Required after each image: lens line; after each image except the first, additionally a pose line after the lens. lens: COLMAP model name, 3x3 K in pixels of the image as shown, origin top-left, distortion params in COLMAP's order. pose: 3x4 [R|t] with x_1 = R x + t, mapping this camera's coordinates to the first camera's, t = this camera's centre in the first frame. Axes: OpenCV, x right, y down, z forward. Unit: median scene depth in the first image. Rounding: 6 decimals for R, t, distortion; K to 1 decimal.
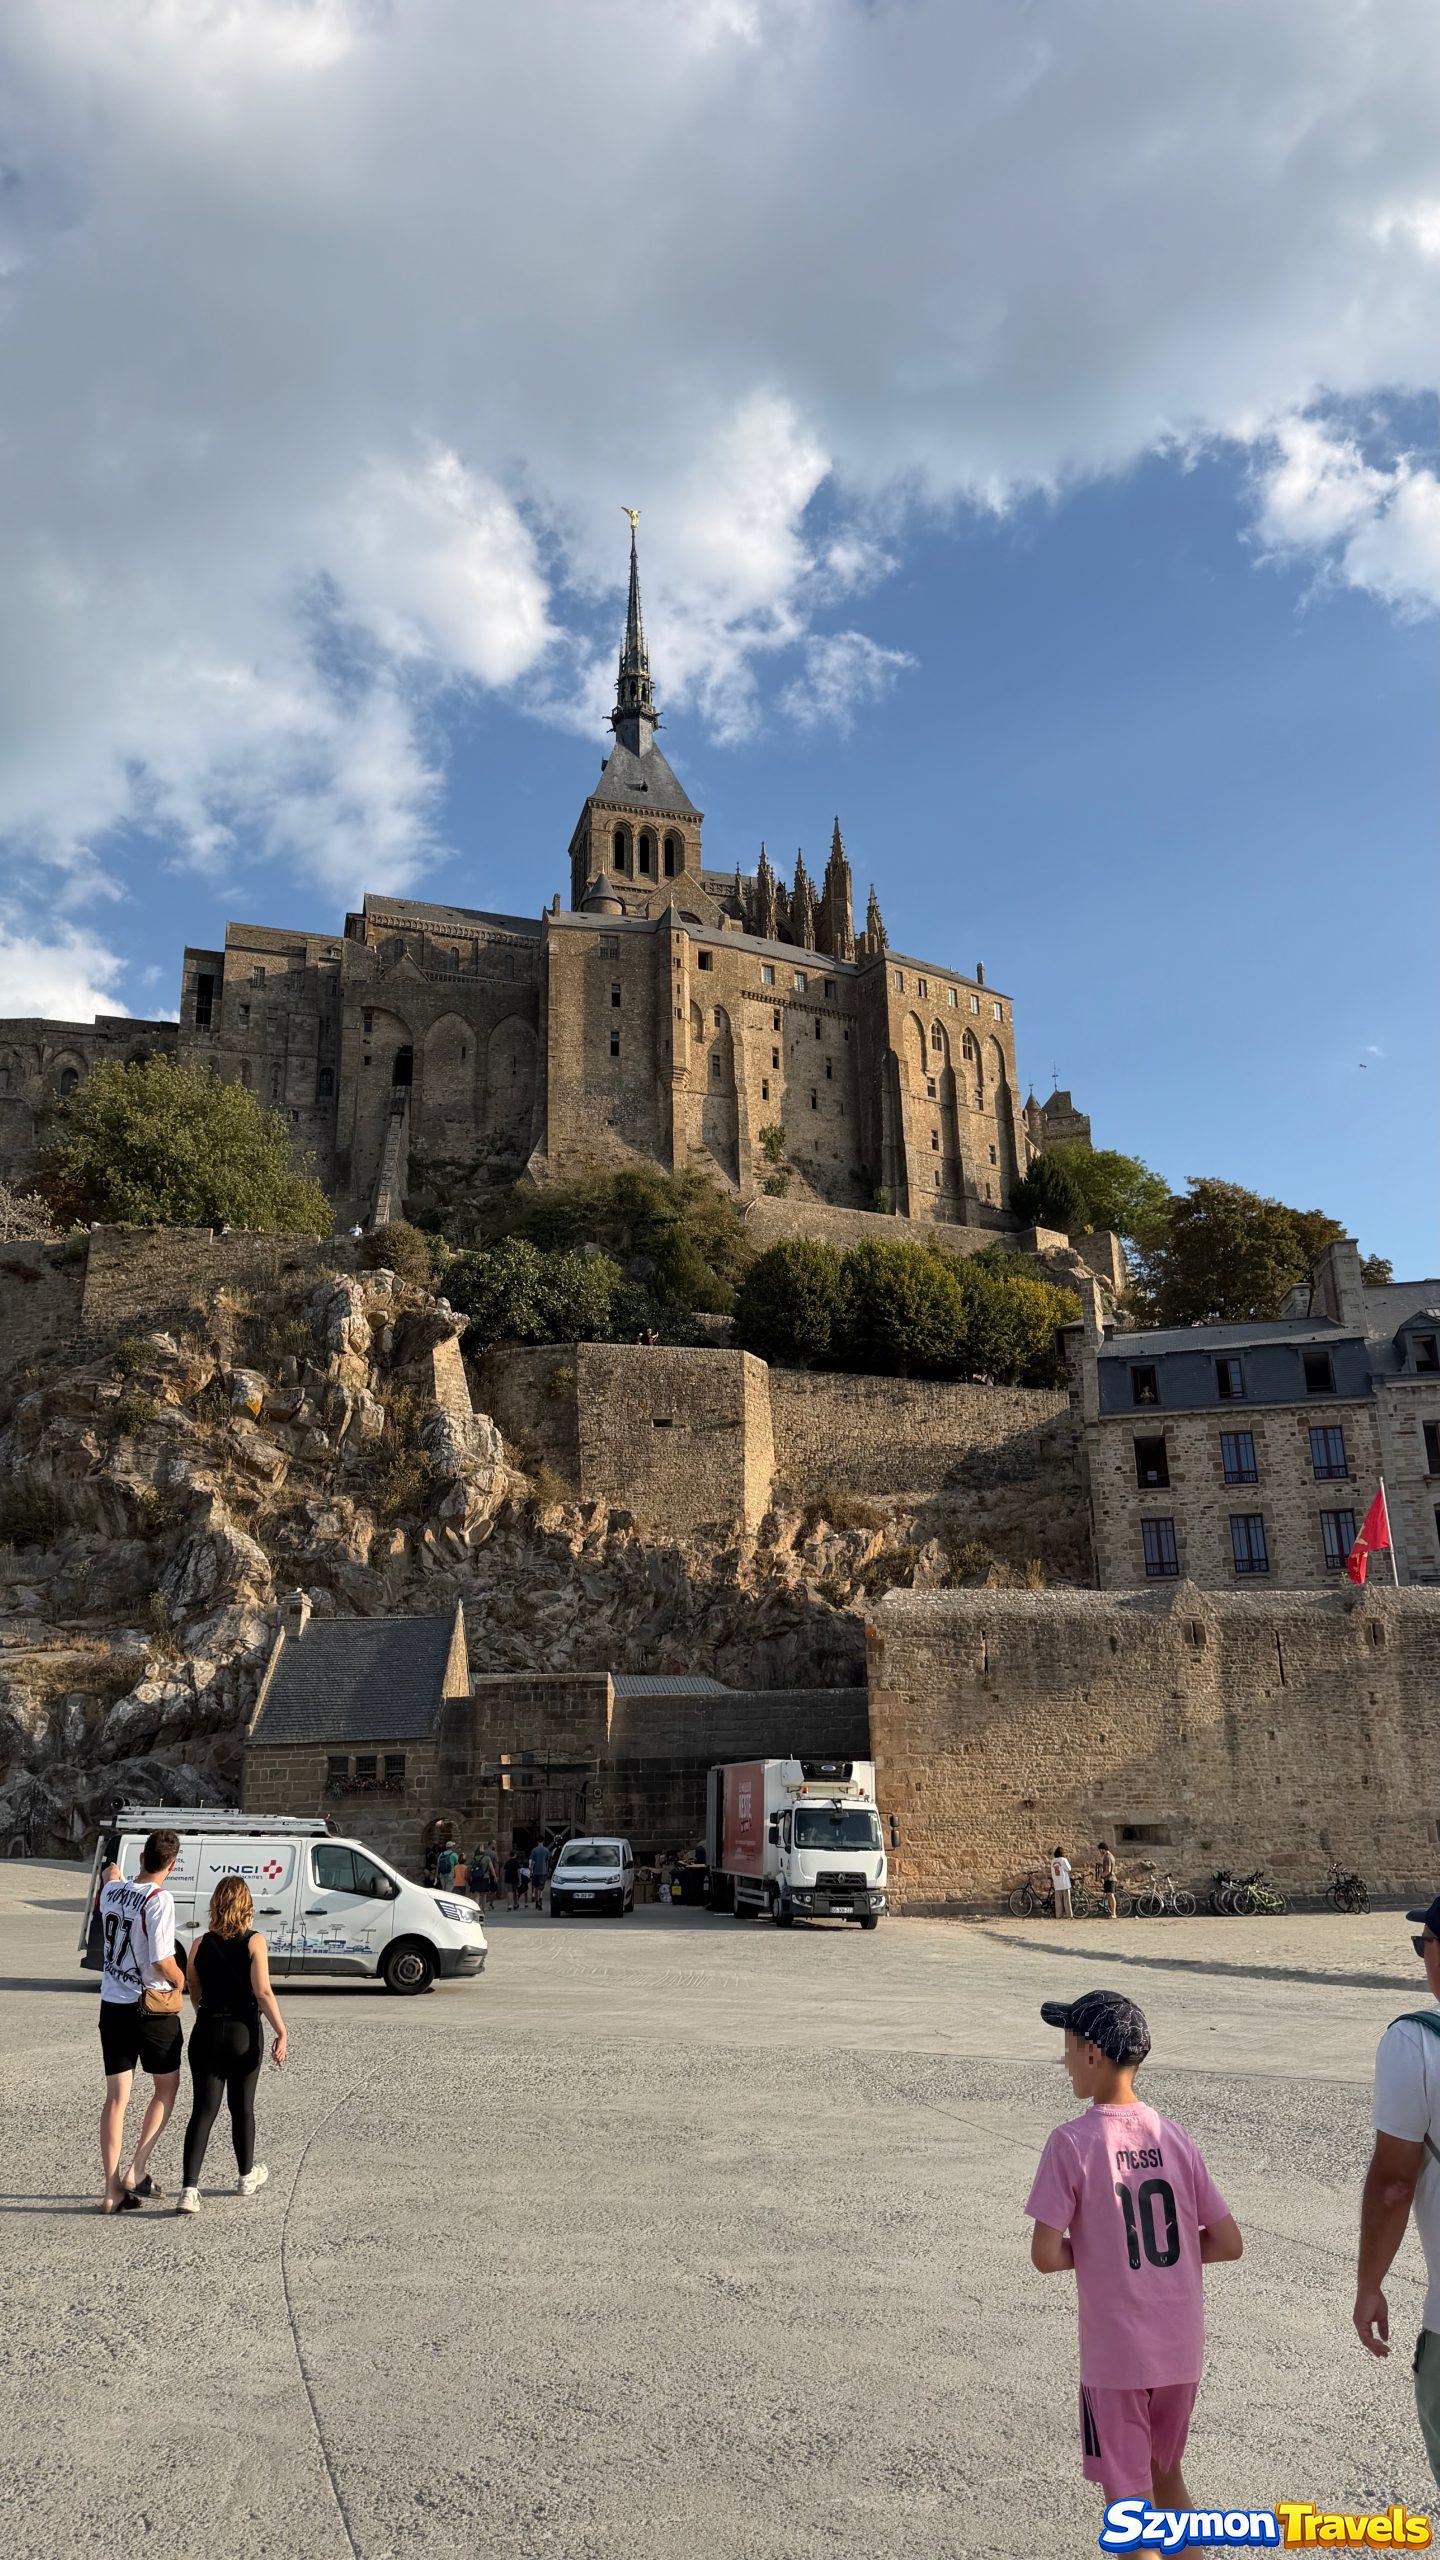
lens RADIAL K [[1768.7, 0, 728.7], [0, 1768.7, 1275.6], [0, 0, 1]] dist [0.117249, -0.000277]
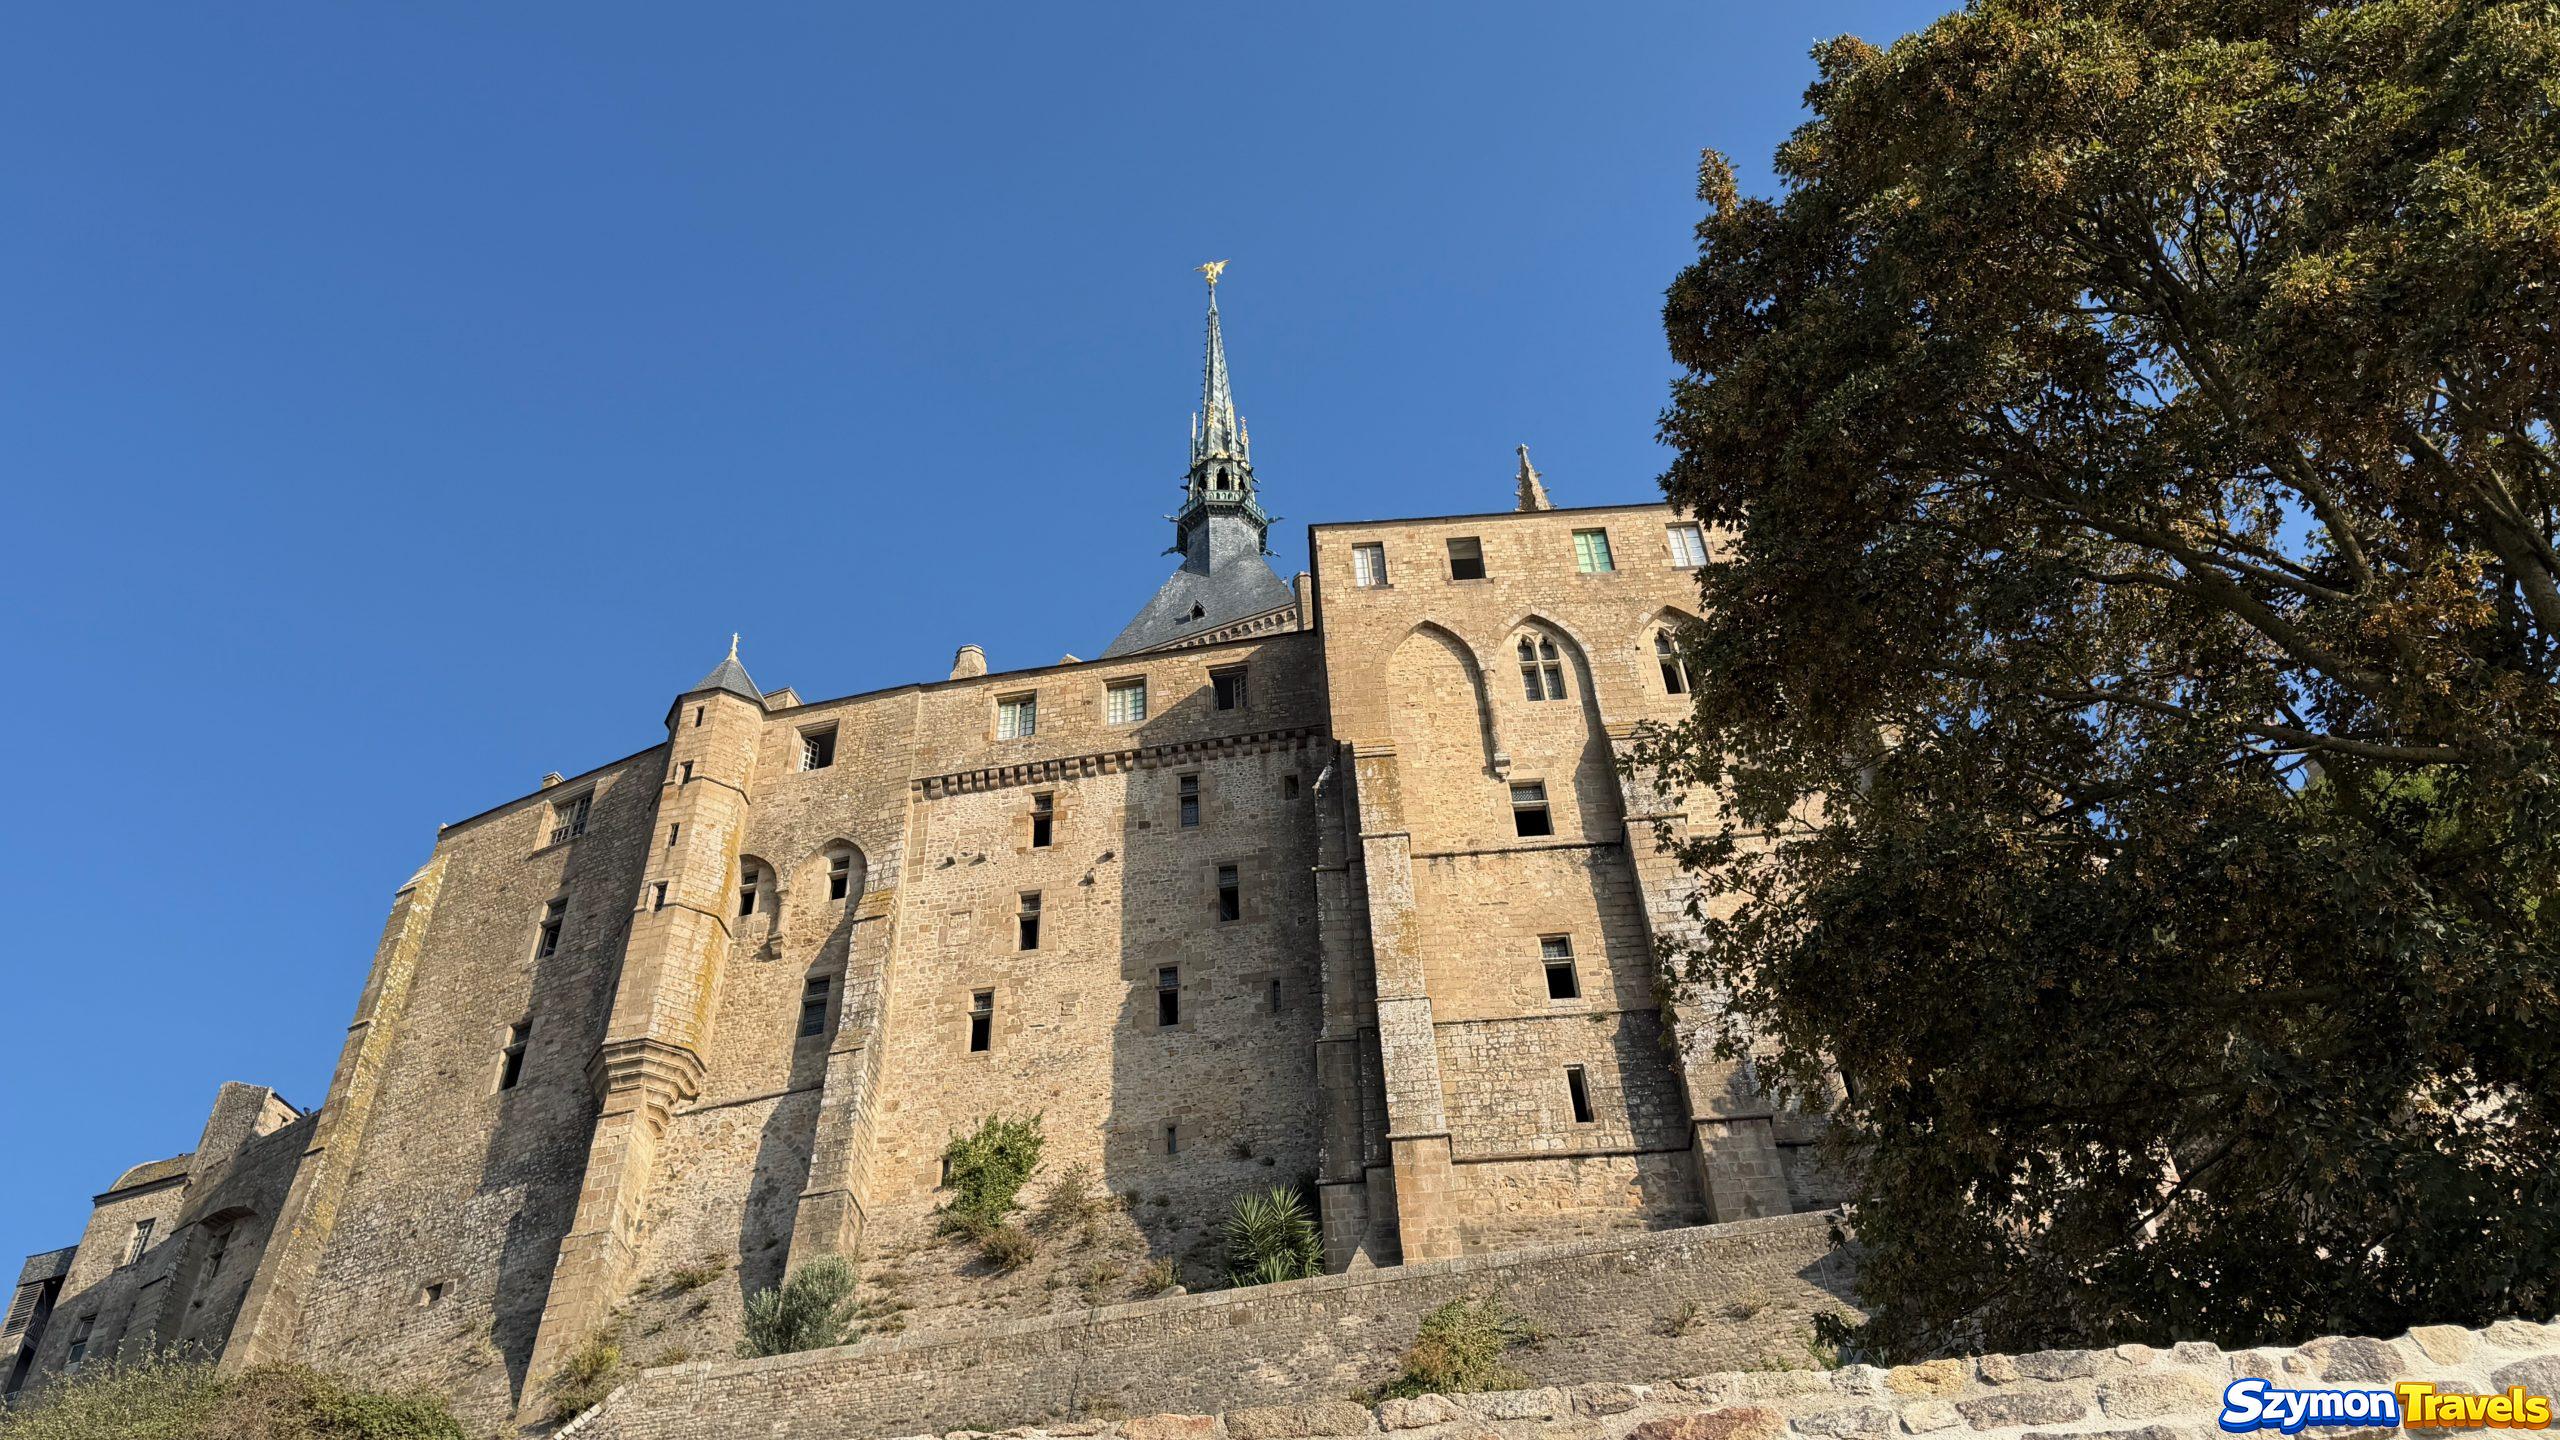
lens RADIAL K [[2067.6, 0, 1291.5], [0, 2067.6, 712.6], [0, 0, 1]] dist [0.111770, -0.000066]
pose [[0.806877, -0.435367, -0.399255, 0.231480], [0.210857, 0.843625, -0.493798, 0.037140], [0.551805, 0.314248, 0.772502, 0.751360]]
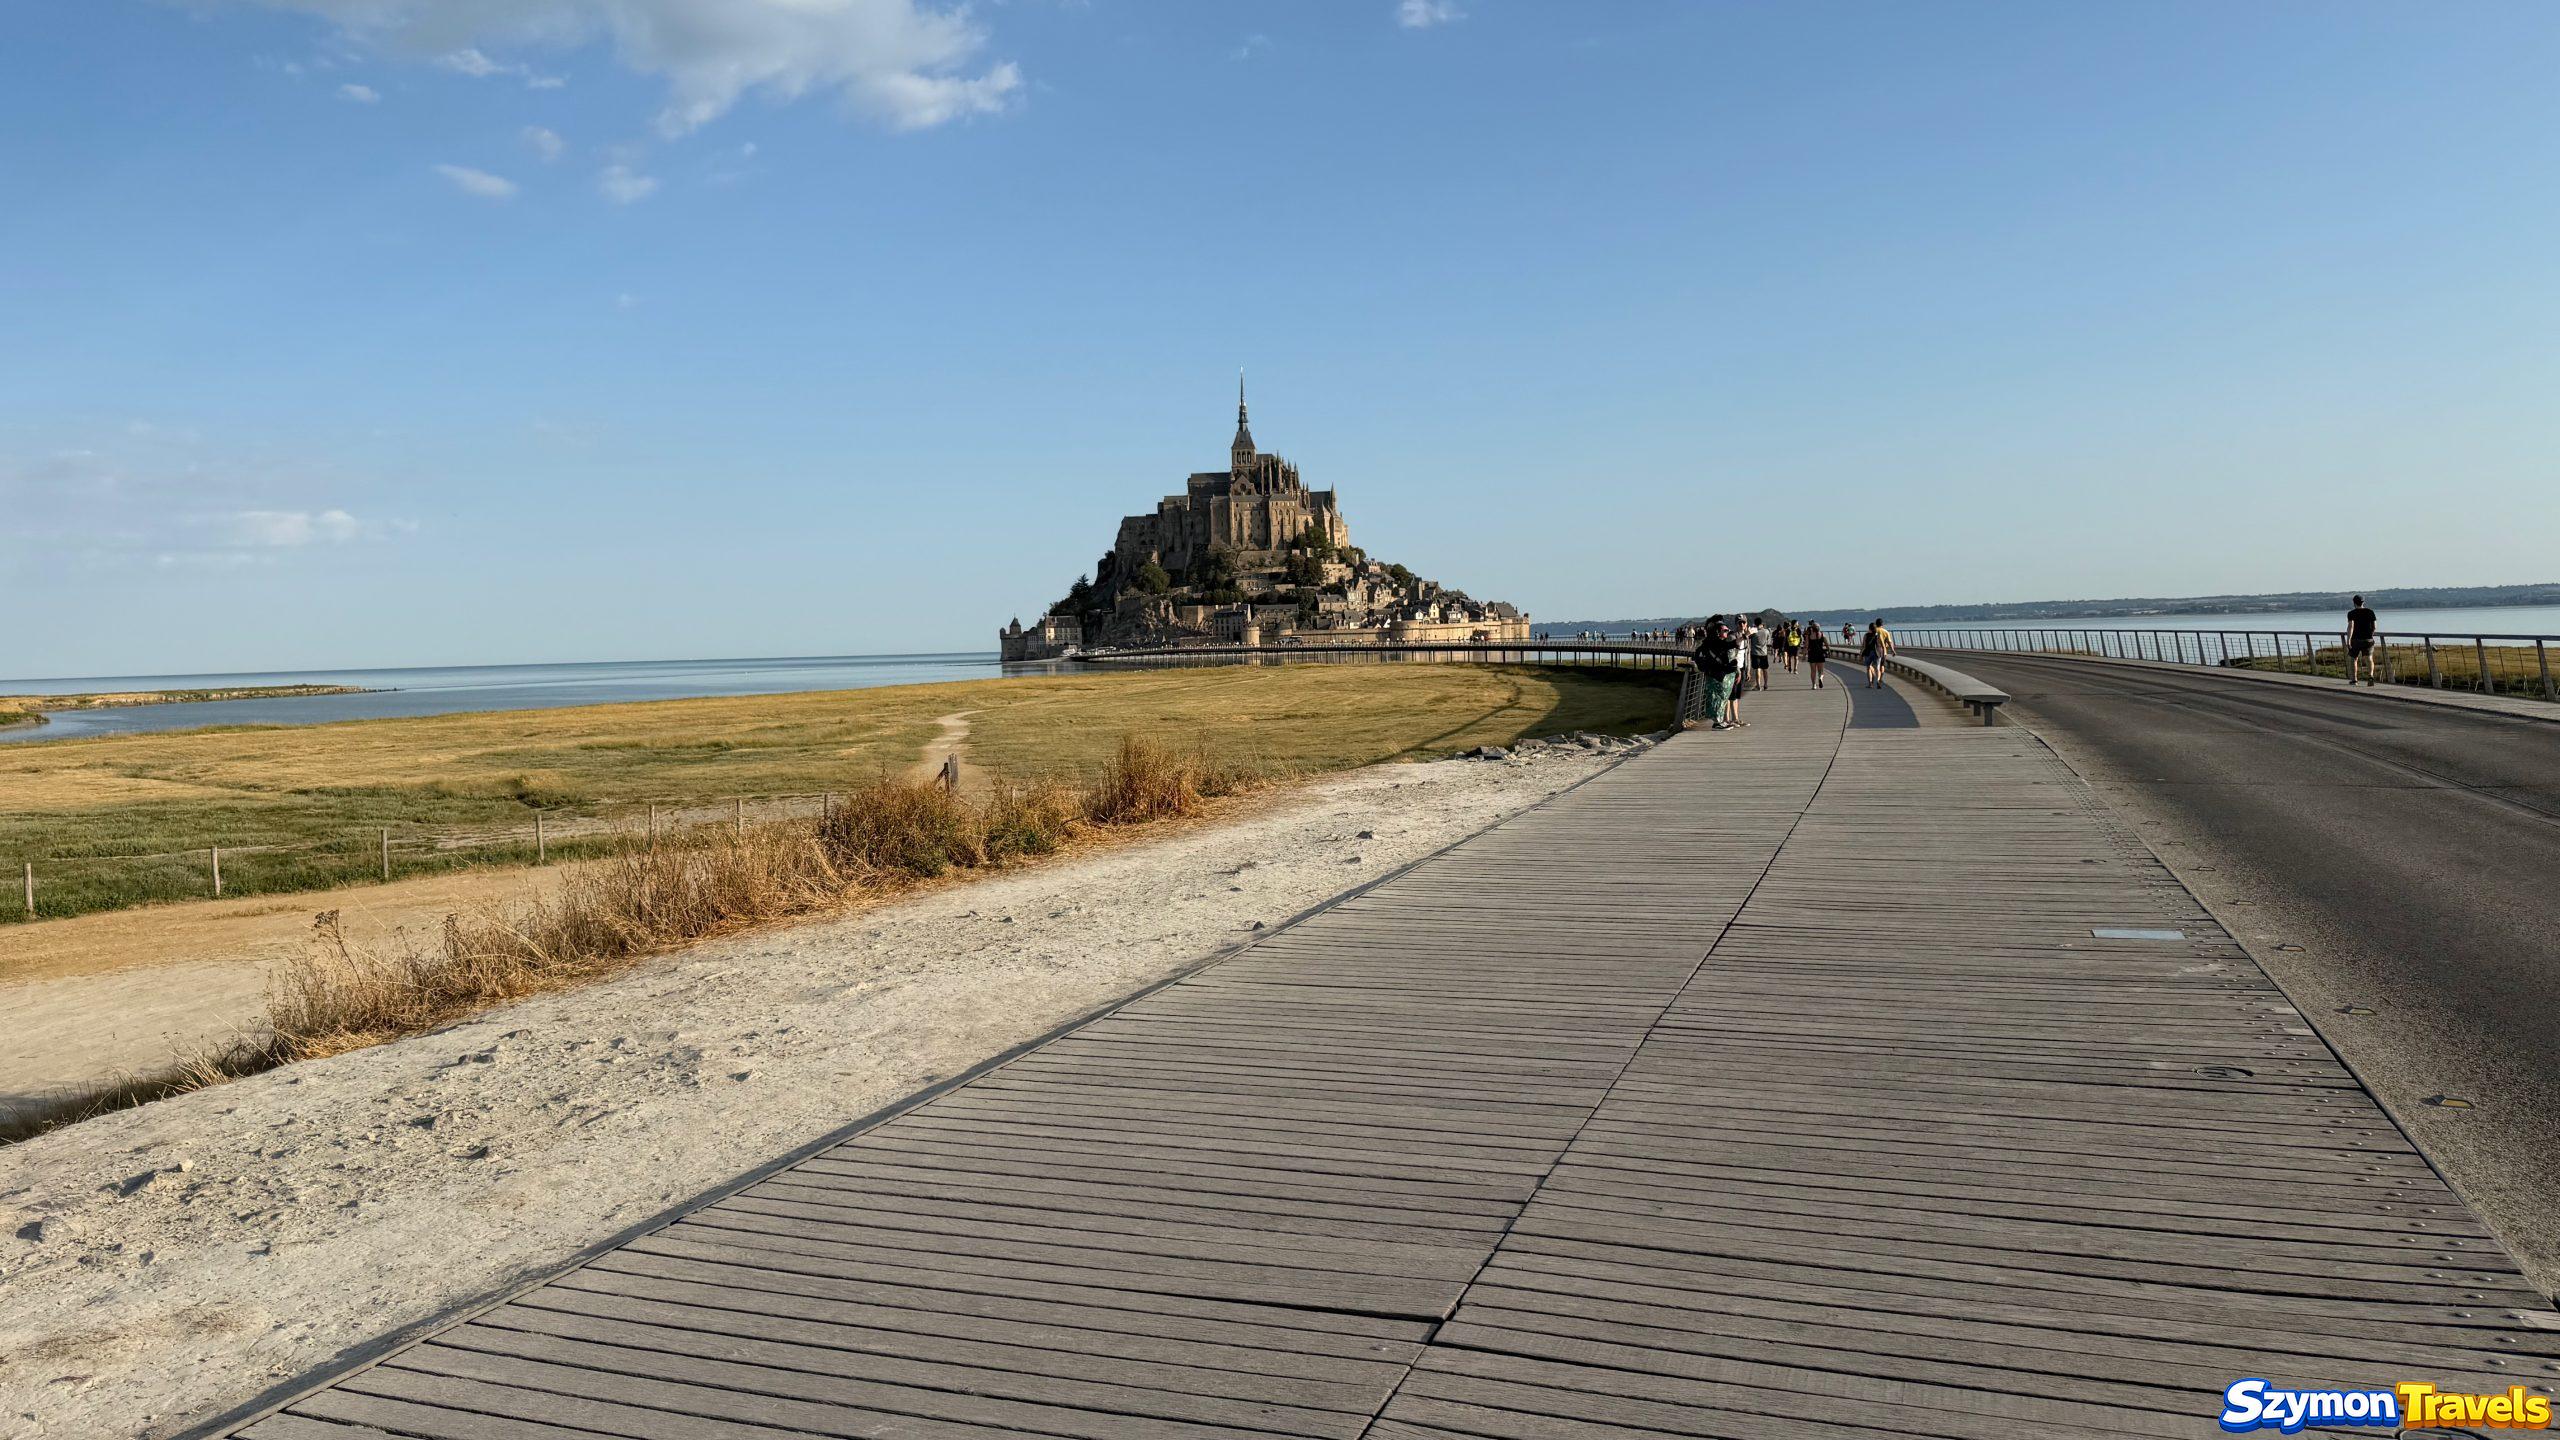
lens RADIAL K [[1768.7, 0, 1284.1], [0, 1768.7, 766.5], [0, 0, 1]] dist [0.117249, -0.000277]
pose [[0.937119, 0.013152, -0.348763, 2.238719], [0.120327, 0.925848, 0.358227, -1.492321], [0.327613, -0.377667, 0.866047, -4.452750]]
